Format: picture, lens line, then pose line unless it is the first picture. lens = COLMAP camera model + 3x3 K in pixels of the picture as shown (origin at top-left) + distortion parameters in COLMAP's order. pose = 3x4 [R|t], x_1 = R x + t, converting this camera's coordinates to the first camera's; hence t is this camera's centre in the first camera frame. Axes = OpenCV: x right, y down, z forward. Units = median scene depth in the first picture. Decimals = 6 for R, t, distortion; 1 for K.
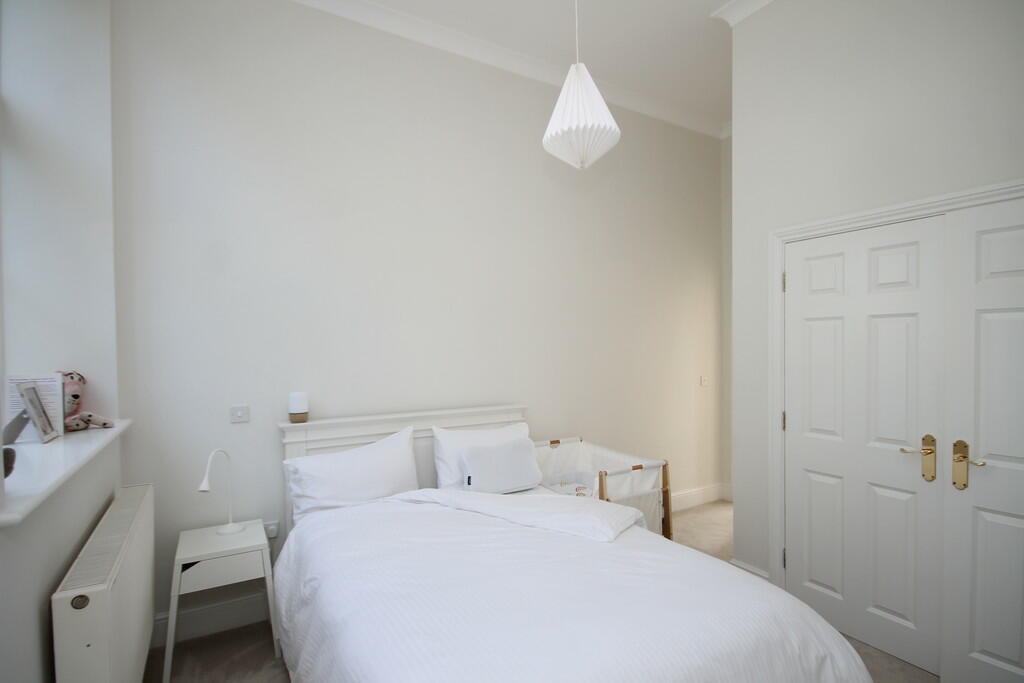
lens RADIAL K [[503.9, 0, 512.0], [0, 503.9, 341.5], [0, 0, 1]] dist [0.000278, -0.000198]
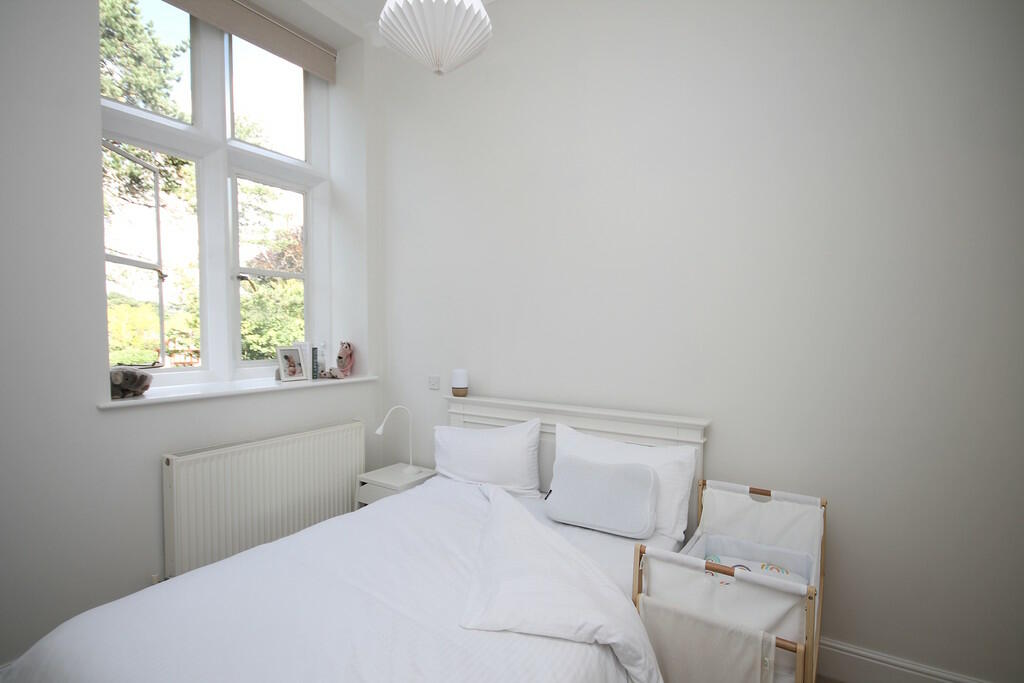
lens RADIAL K [[503.9, 0, 512.0], [0, 503.9, 341.5], [0, 0, 1]] dist [0.000278, -0.000198]
pose [[0.449645, 0.030642, -0.892682, 0.615967], [-0.004613, 0.999478, 0.031985, 0.003549], [0.893195, -0.010264, 0.449552, 0.597393]]
